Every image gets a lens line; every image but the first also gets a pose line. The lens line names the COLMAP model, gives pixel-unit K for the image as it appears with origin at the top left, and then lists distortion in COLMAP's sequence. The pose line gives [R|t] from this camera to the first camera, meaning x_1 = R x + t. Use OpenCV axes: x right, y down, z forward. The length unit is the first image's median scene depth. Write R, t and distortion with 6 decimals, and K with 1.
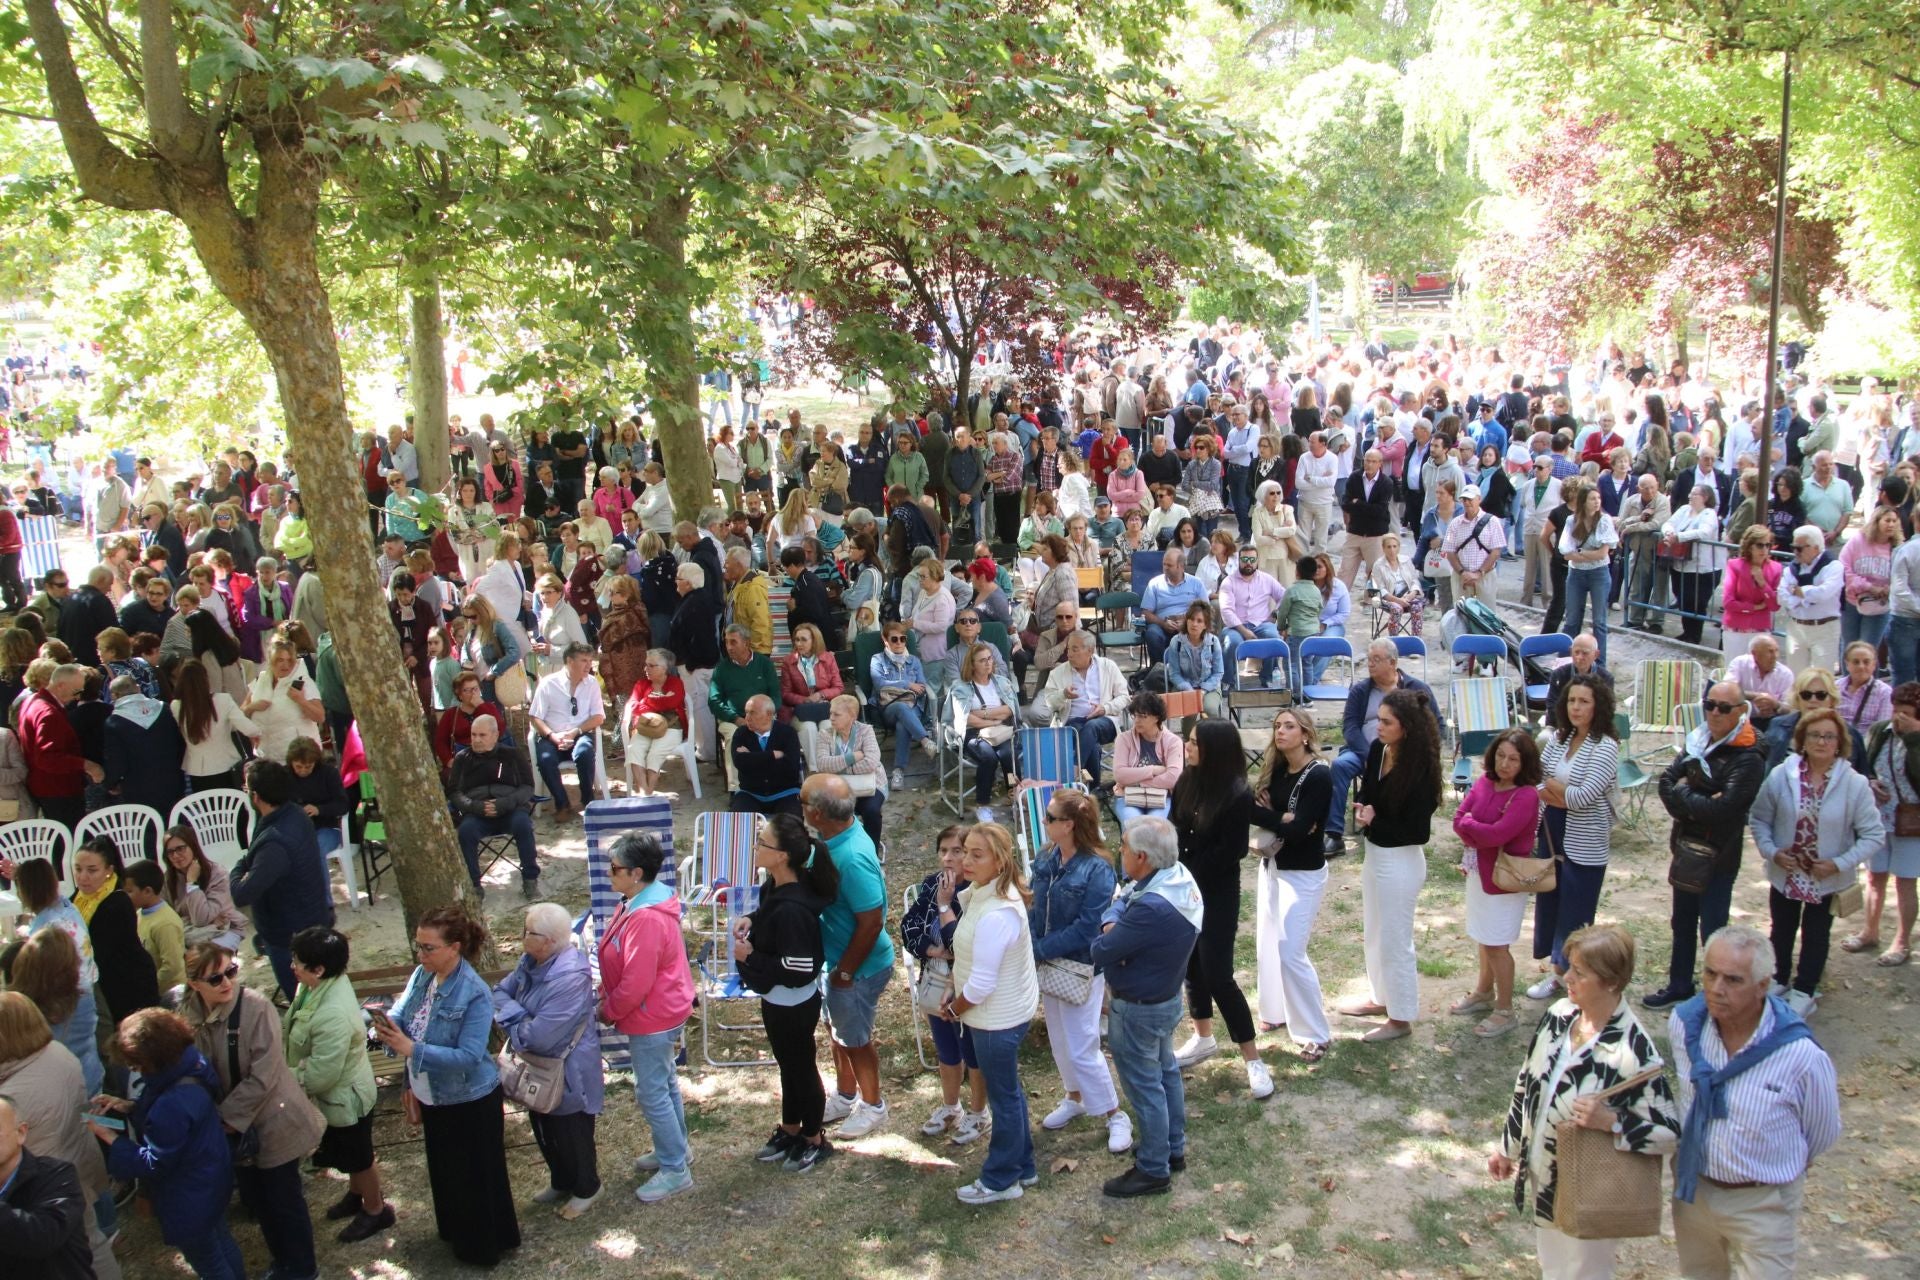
lens RADIAL K [[1614.9, 0, 980.8], [0, 1614.9, 723.2], [0, 0, 1]] dist [-0.180757, 0.106648]
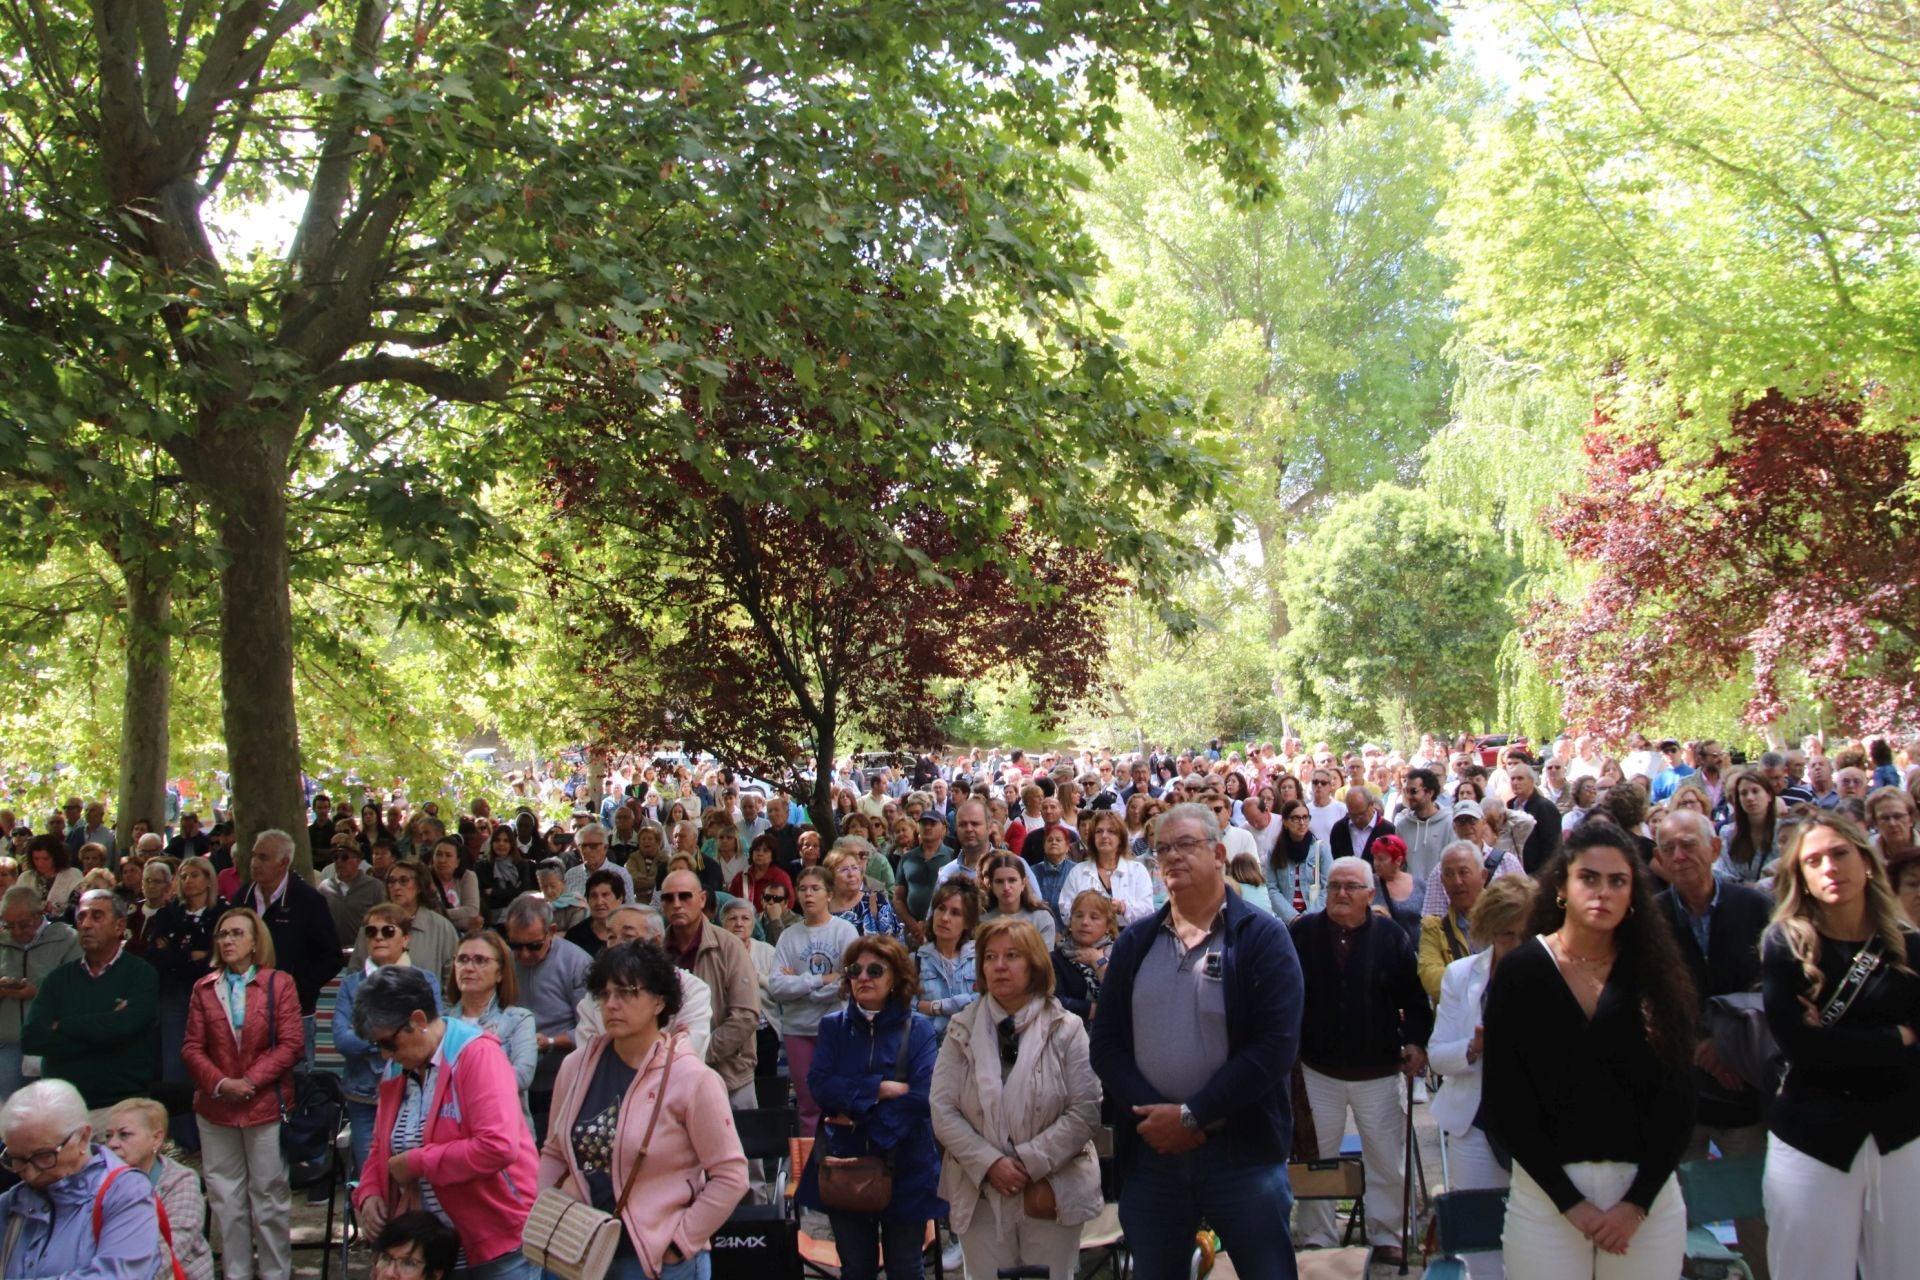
lens RADIAL K [[1631.9, 0, 995.2], [0, 1631.9, 681.6], [0, 0, 1]] dist [-0.179176, 0.130520]
pose [[0.998988, -0.001907, -0.044938, 0.090246], [-0.013630, 0.939287, -0.342862, 0.009548], [0.042864, 0.343127, 0.938310, 0.243093]]
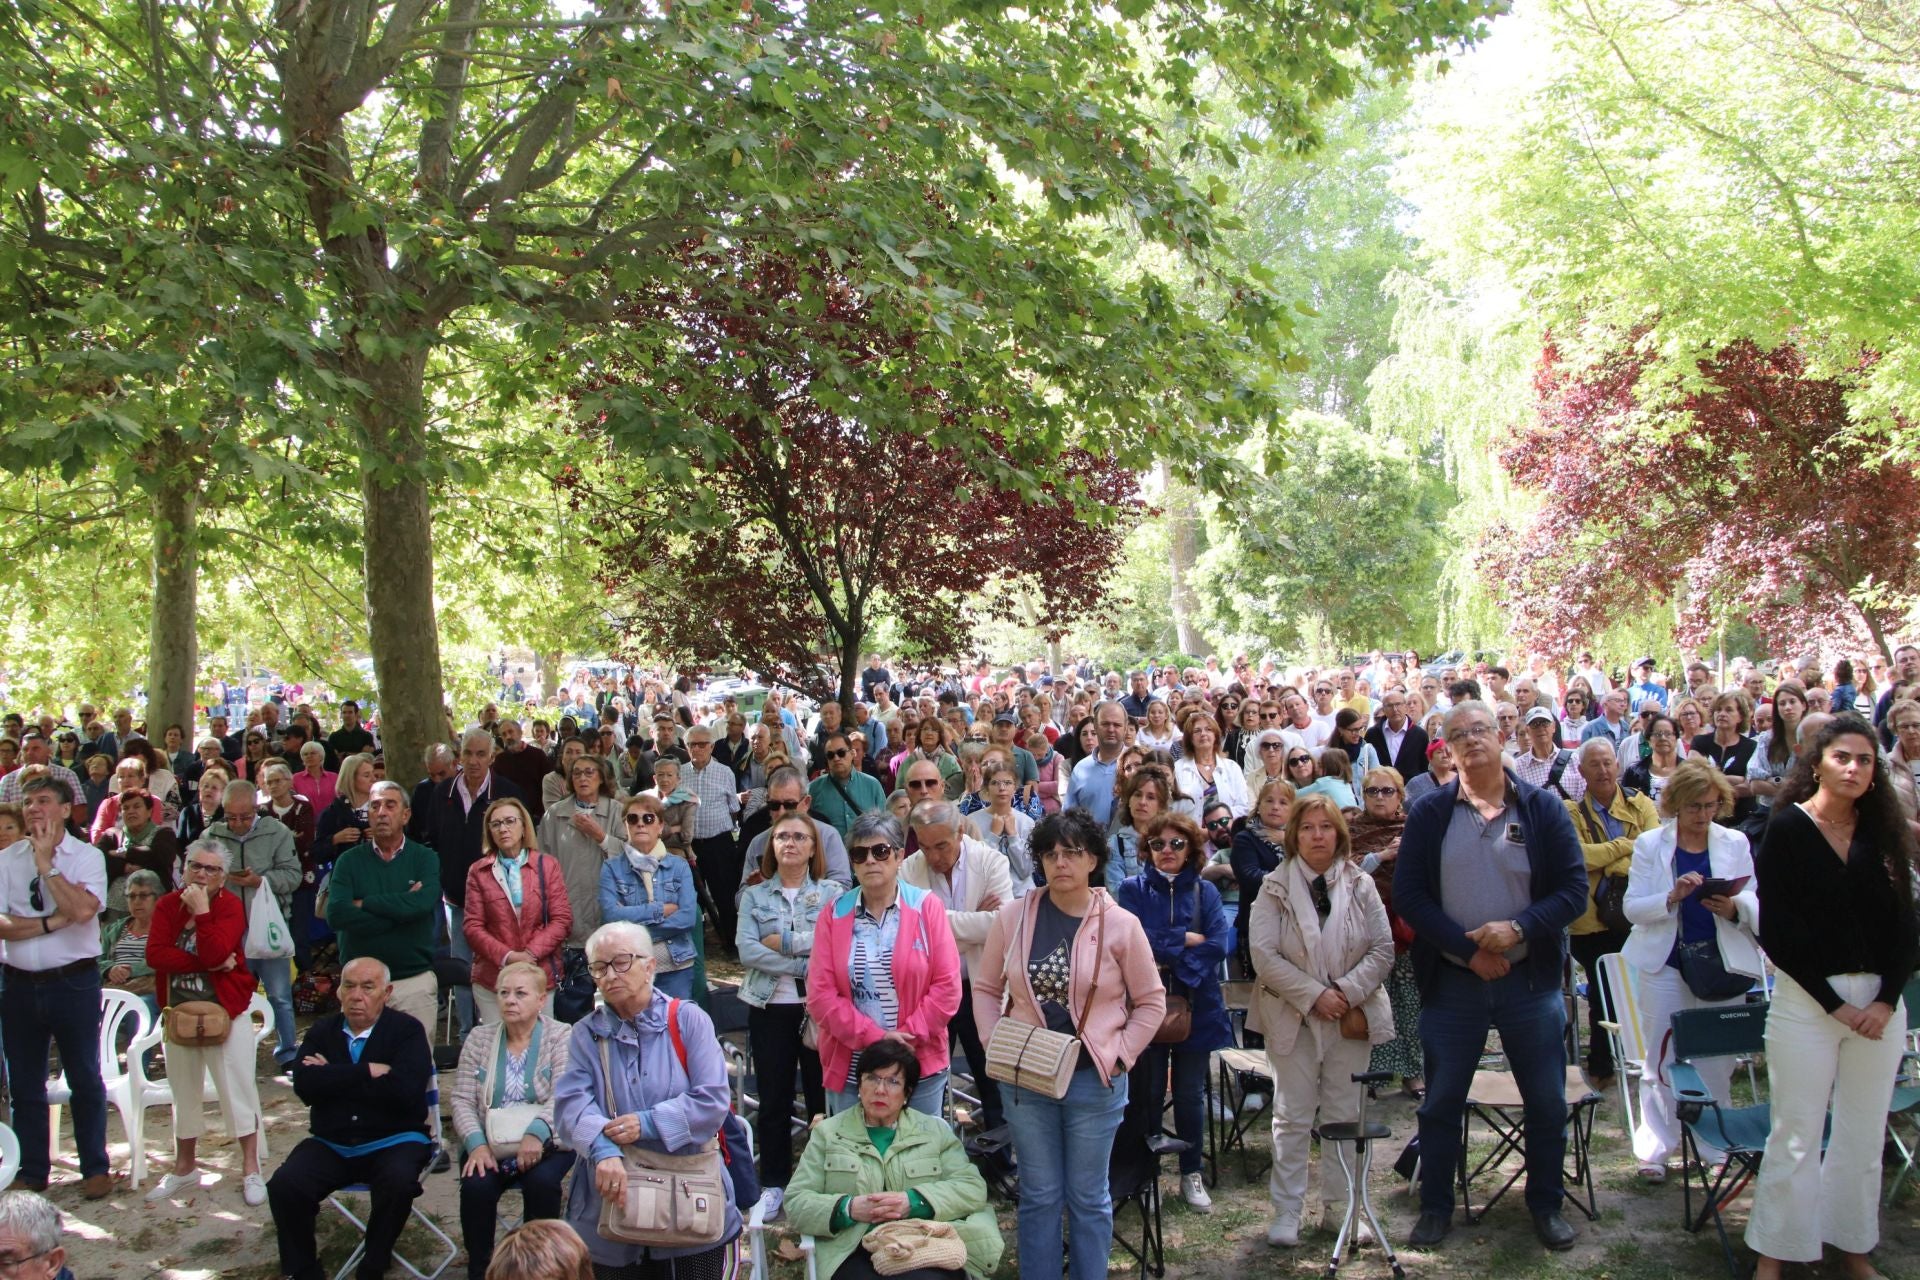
lens RADIAL K [[1614.9, 0, 980.8], [0, 1614.9, 723.2], [0, 0, 1]] dist [-0.180757, 0.106648]
pose [[0.999445, 0.008026, 0.032330, 0.024766], [0.000922, 0.963506, -0.267686, 0.021462], [-0.033299, 0.267567, 0.962964, 0.212482]]
